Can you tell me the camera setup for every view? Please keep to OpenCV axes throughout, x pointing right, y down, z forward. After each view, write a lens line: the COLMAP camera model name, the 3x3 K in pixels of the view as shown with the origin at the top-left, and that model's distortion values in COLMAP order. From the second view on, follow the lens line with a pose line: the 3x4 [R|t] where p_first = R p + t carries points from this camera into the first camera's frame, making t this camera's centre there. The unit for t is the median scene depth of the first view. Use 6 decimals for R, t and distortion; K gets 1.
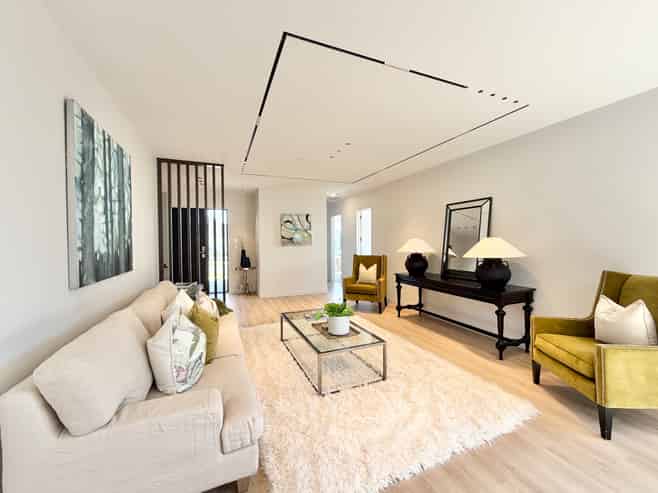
lens RADIAL K [[263.9, 0, 328.9], [0, 263.9, 244.2], [0, 0, 1]] dist [0.000460, 0.000876]
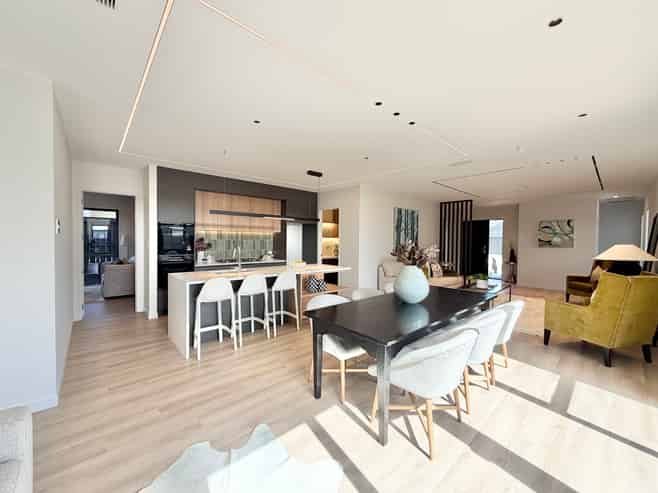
lens RADIAL K [[263.9, 0, 328.0], [0, 263.9, 242.1], [0, 0, 1]] dist [0.000460, 0.000876]
pose [[0.336434, 0.024621, -0.941385, 0.648552], [-0.021246, 0.999602, 0.018551, -0.019414], [0.941467, 0.013759, 0.336824, -0.343366]]
